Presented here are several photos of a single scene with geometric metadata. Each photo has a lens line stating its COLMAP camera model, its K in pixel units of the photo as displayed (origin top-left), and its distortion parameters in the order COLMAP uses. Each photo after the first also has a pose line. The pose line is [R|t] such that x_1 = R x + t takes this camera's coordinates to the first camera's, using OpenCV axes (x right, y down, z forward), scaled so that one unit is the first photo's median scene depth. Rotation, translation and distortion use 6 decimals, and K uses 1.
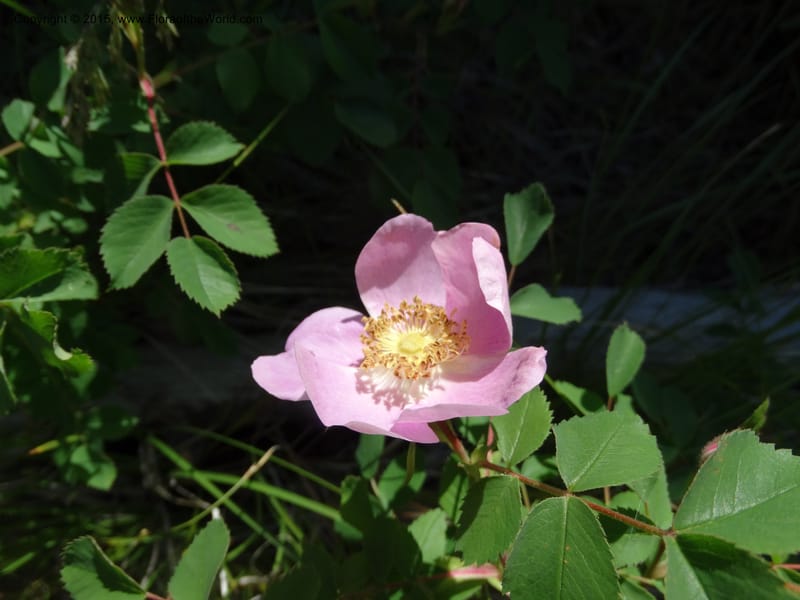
lens RADIAL K [[573.1, 0, 398.3], [0, 573.1, 304.0], [0, 0, 1]] dist [0.004168, -0.021884]
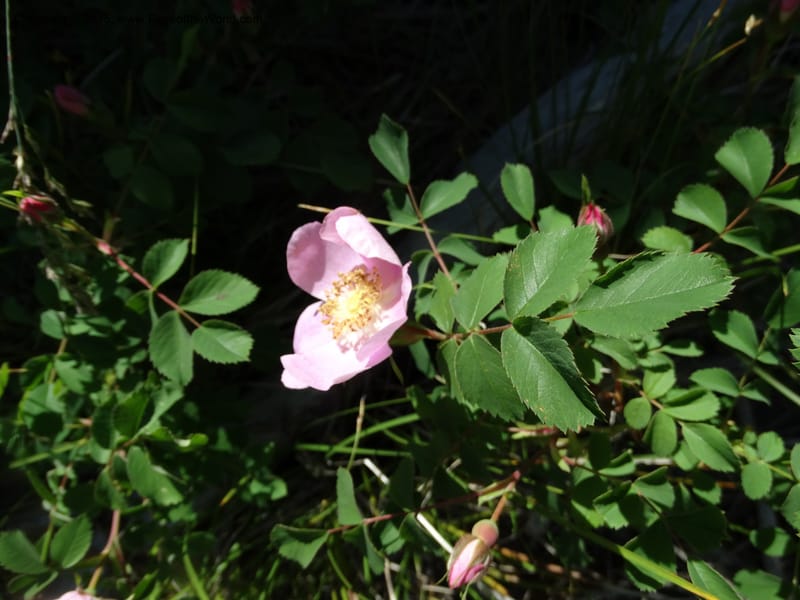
lens RADIAL K [[573.1, 0, 403.9], [0, 573.1, 302.2], [0, 0, 1]] dist [0.004168, -0.021884]
pose [[0.784776, -0.598506, -0.160992, 0.257916], [0.617083, 0.778745, 0.112979, -0.013344], [0.057753, -0.188008, 0.980468, -0.289925]]
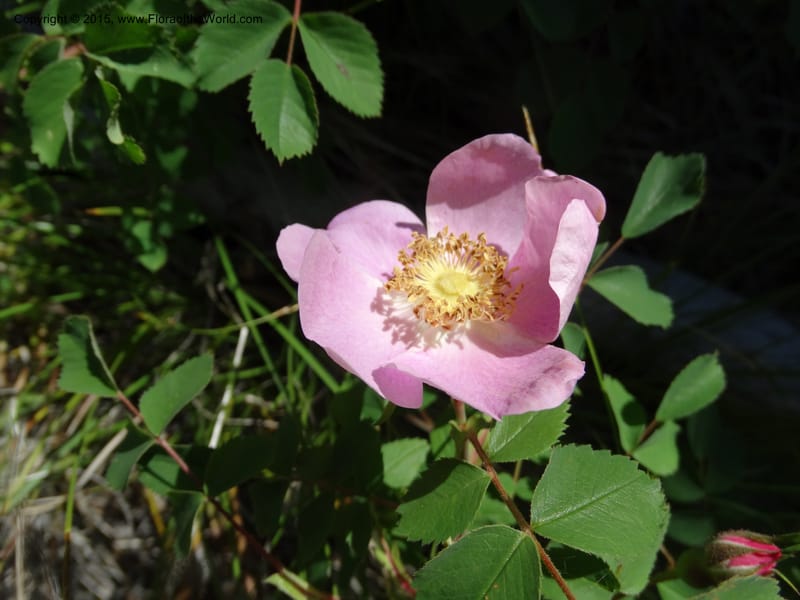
lens RADIAL K [[573.1, 0, 398.9], [0, 573.1, 294.3], [0, 0, 1]] dist [0.004168, -0.021884]
pose [[0.898679, 0.420577, -0.124461, 0.047496], [-0.387209, 0.894047, 0.225277, -0.057405], [0.206021, -0.154259, 0.966312, 0.111021]]
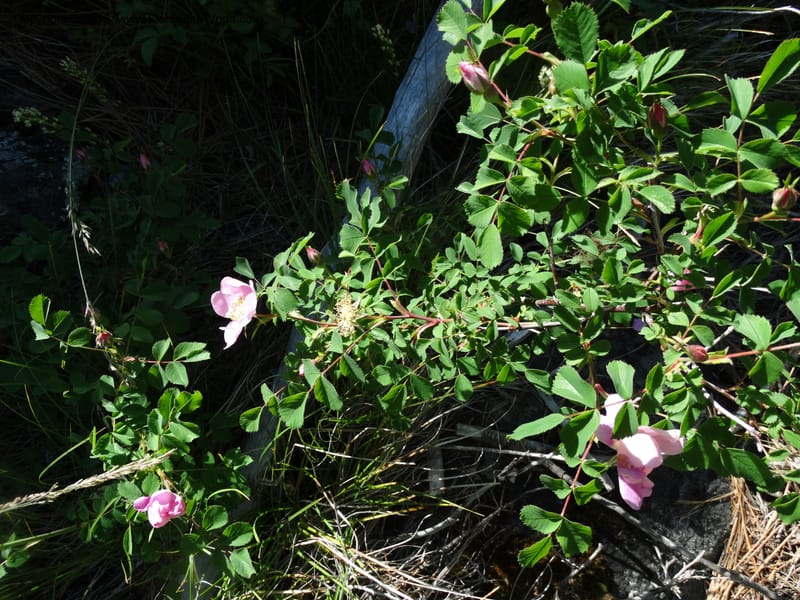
lens RADIAL K [[573.1, 0, 397.5], [0, 573.1, 293.7], [0, 0, 1]] dist [0.004168, -0.021884]
pose [[0.490623, -0.849195, 0.195340, -0.089834], [0.869372, 0.492217, -0.043747, 0.802572], [-0.059000, 0.191286, 0.979759, -2.093502]]
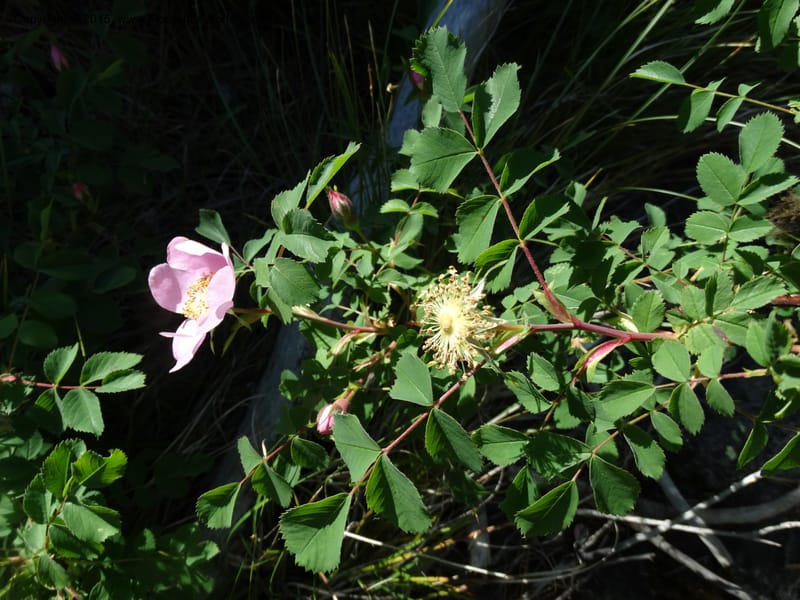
lens RADIAL K [[573.1, 0, 401.7], [0, 573.1, 296.3], [0, 0, 1]] dist [0.004168, -0.021884]
pose [[0.505985, -0.837698, 0.205527, -0.024823], [0.854425, 0.519400, 0.013499, 0.470236], [-0.118059, 0.168777, 0.978558, -0.814349]]
